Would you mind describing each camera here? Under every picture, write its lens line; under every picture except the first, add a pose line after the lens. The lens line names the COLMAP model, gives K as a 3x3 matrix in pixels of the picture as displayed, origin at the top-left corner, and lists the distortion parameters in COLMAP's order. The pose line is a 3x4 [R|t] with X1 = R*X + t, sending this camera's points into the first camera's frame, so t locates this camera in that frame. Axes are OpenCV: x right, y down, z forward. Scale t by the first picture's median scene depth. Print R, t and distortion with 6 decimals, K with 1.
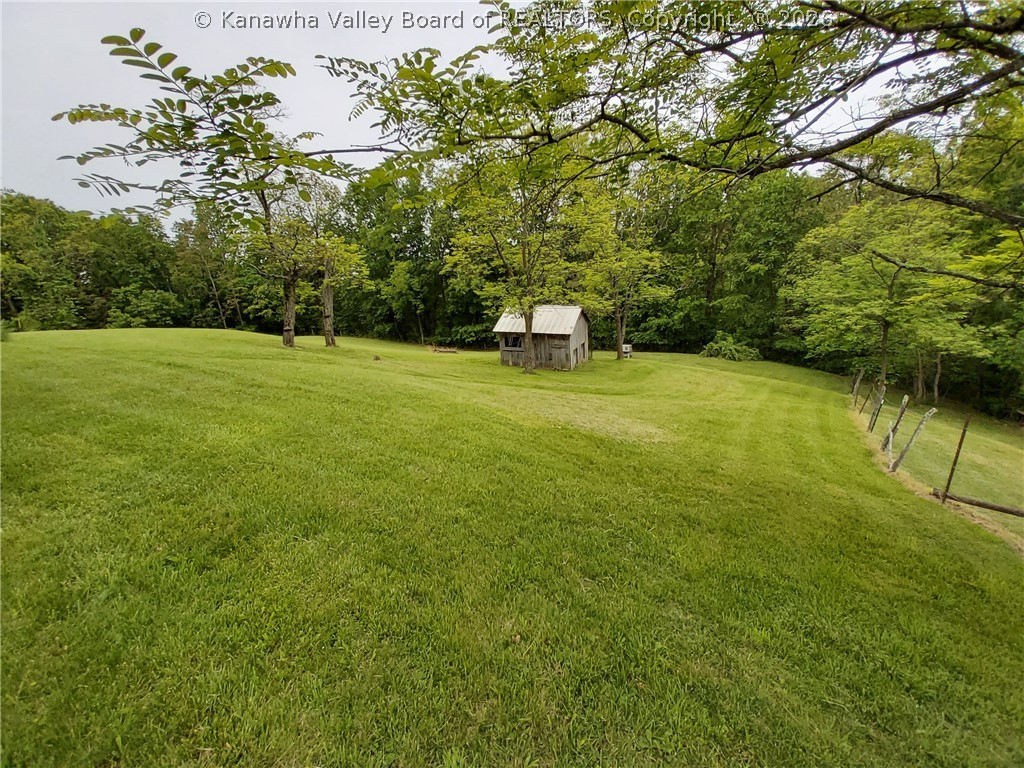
lens RADIAL K [[411.8, 0, 512.0], [0, 411.8, 384.0], [0, 0, 1]] dist [-0.000664, -0.000195]
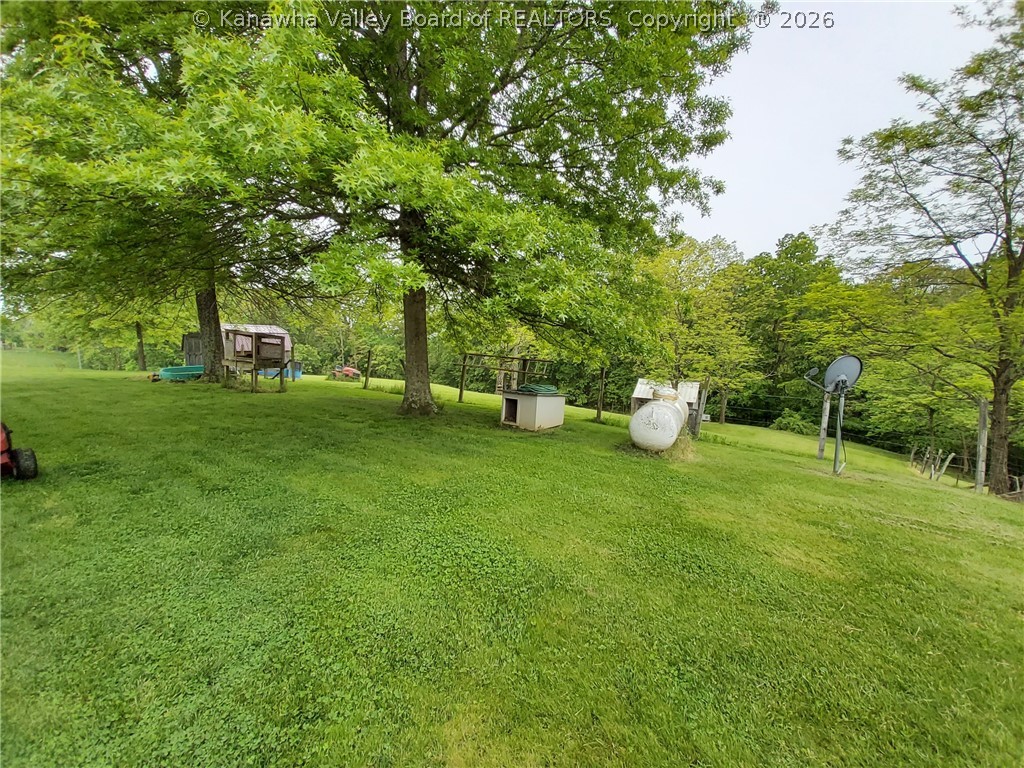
lens RADIAL K [[411.8, 0, 512.0], [0, 411.8, 384.0], [0, 0, 1]] dist [-0.000664, -0.000195]
pose [[0.994606, 0.065156, -0.080705, -0.209381], [-0.076743, 0.985707, -0.149977, 0.043410], [0.069780, 0.155361, 0.985390, -0.254780]]
